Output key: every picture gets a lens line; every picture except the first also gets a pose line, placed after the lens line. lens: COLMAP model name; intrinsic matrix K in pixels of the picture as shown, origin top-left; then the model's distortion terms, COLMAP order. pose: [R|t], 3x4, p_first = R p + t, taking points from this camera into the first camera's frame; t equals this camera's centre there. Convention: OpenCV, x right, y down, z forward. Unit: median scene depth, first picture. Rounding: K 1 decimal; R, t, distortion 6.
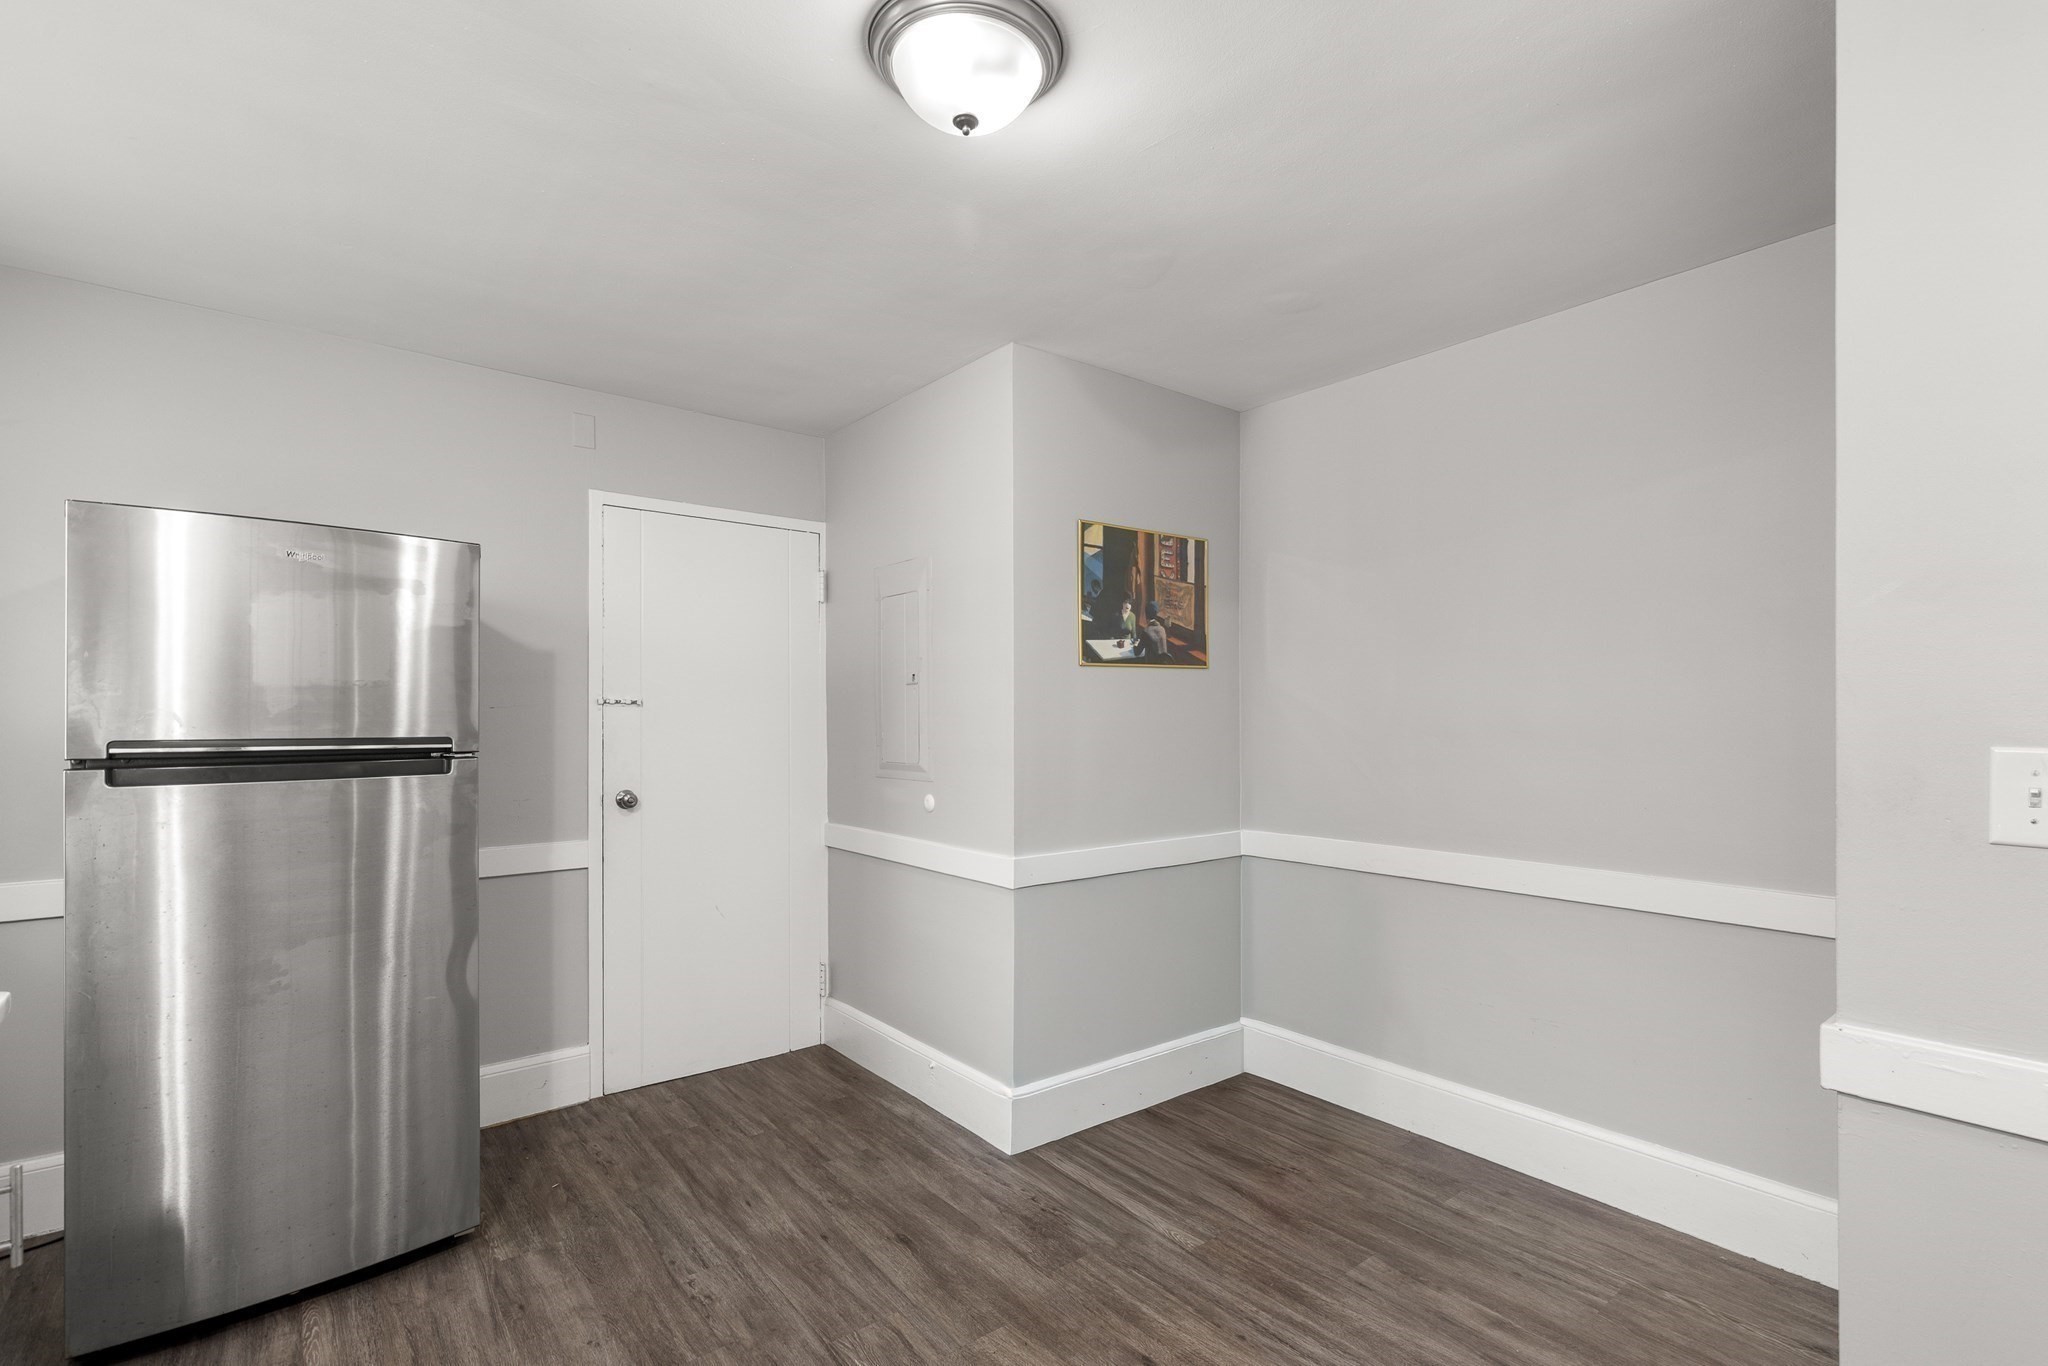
lens RADIAL K [[929.7, 0, 1030.4], [0, 929.7, 690.9], [0, 0, 1]] dist [-0.000483, 0.001311]
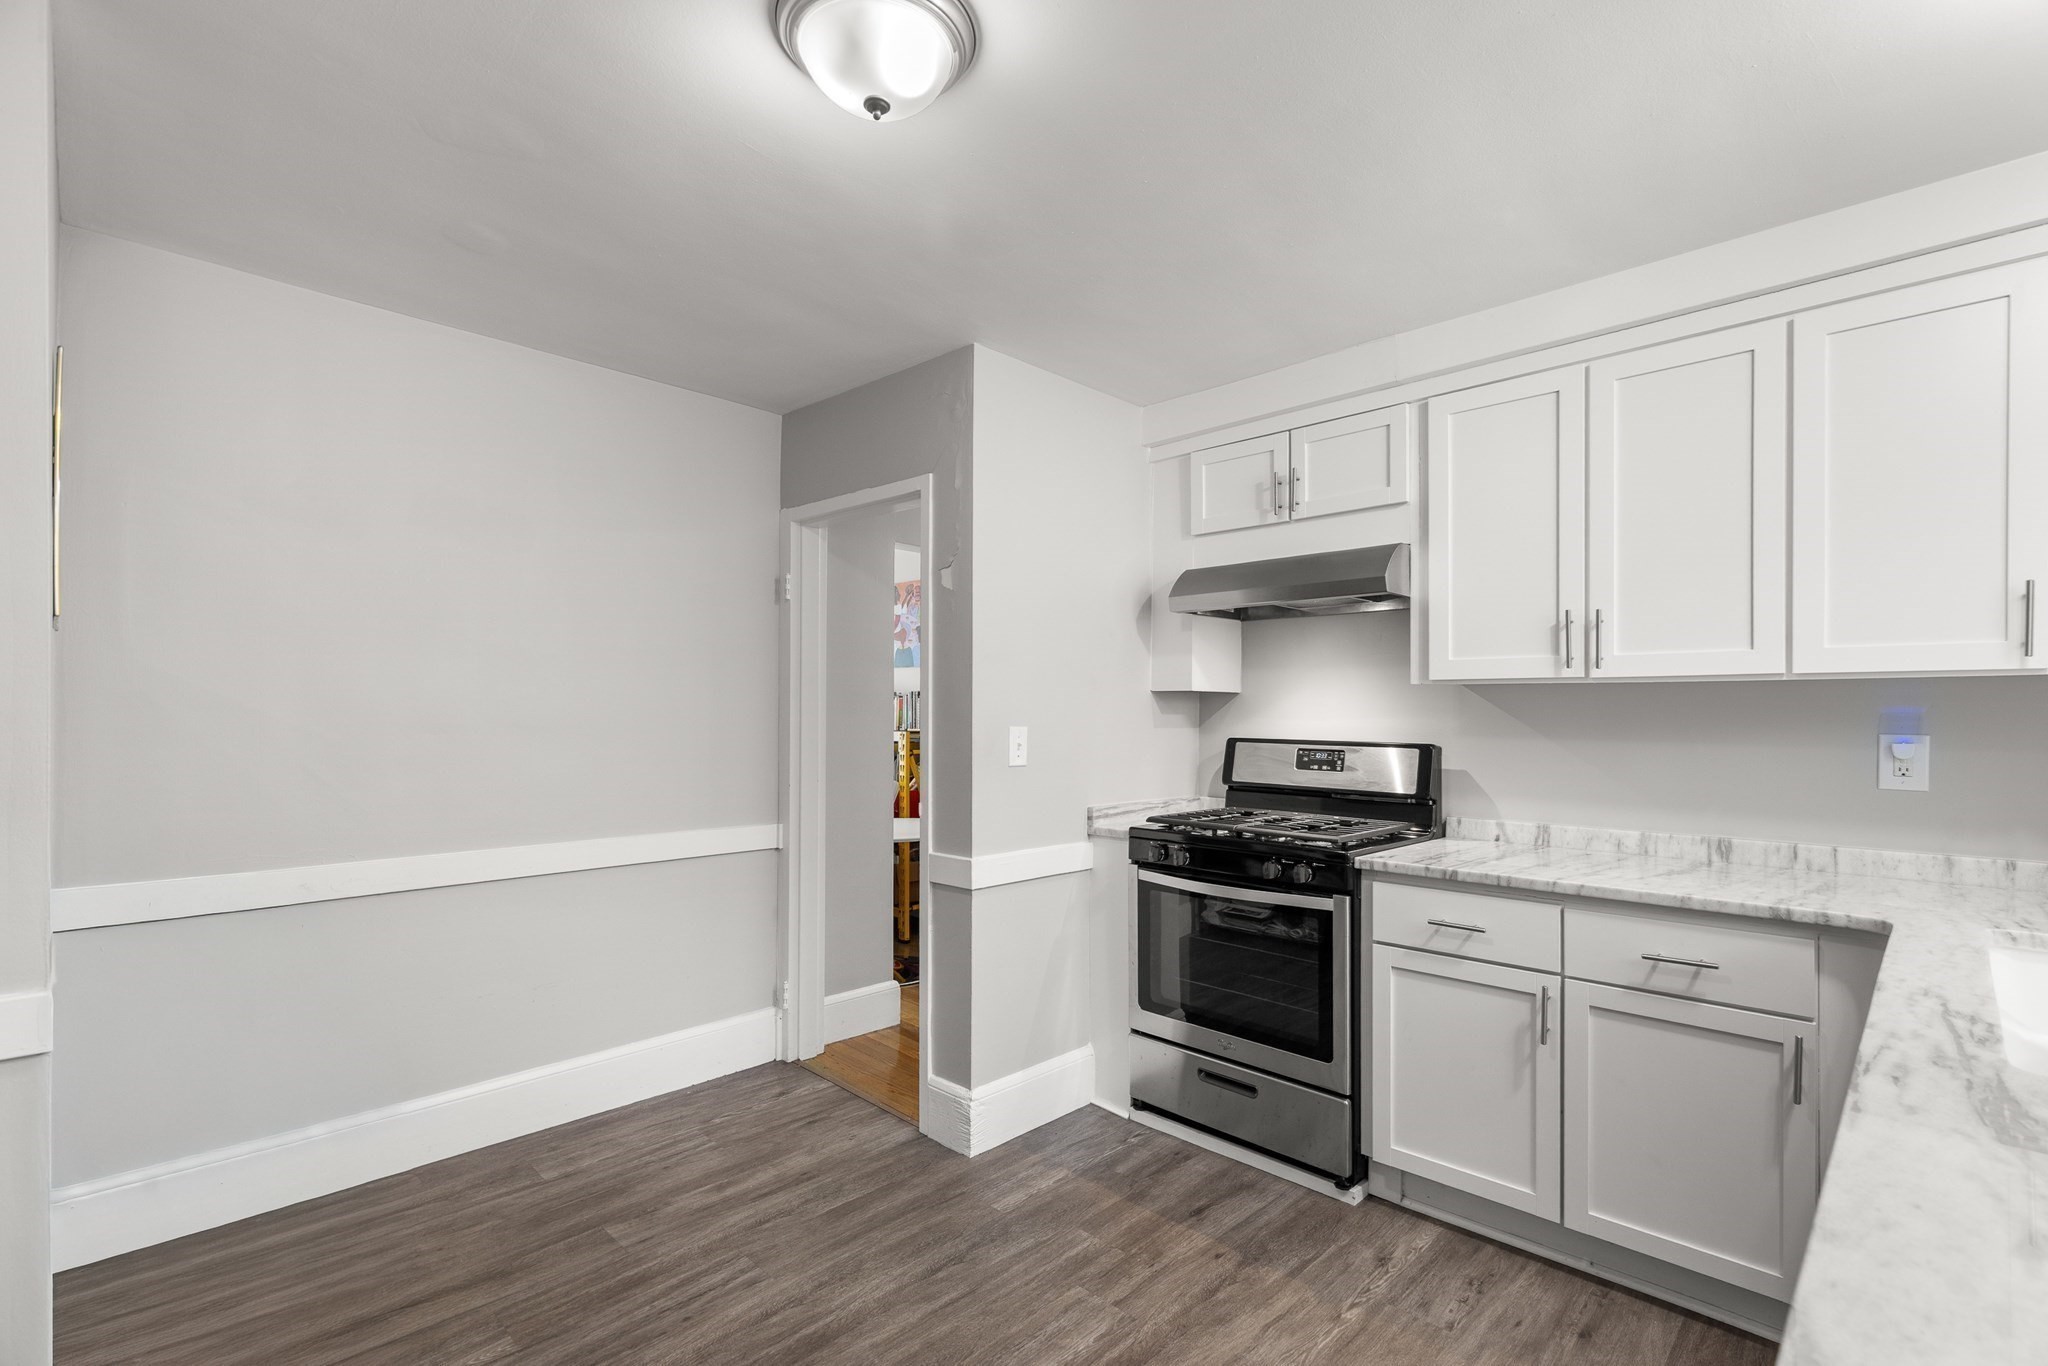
lens RADIAL K [[928.0, 0, 1024.0], [0, 928.0, 683.0], [0, 0, 1]] dist [0.002333, -0.000016]
pose [[-0.123472, 0.031813, 0.991838, -0.657900], [-0.031513, 0.998856, -0.035961, 0.012483], [-0.991848, -0.035696, -0.122328, 0.594777]]
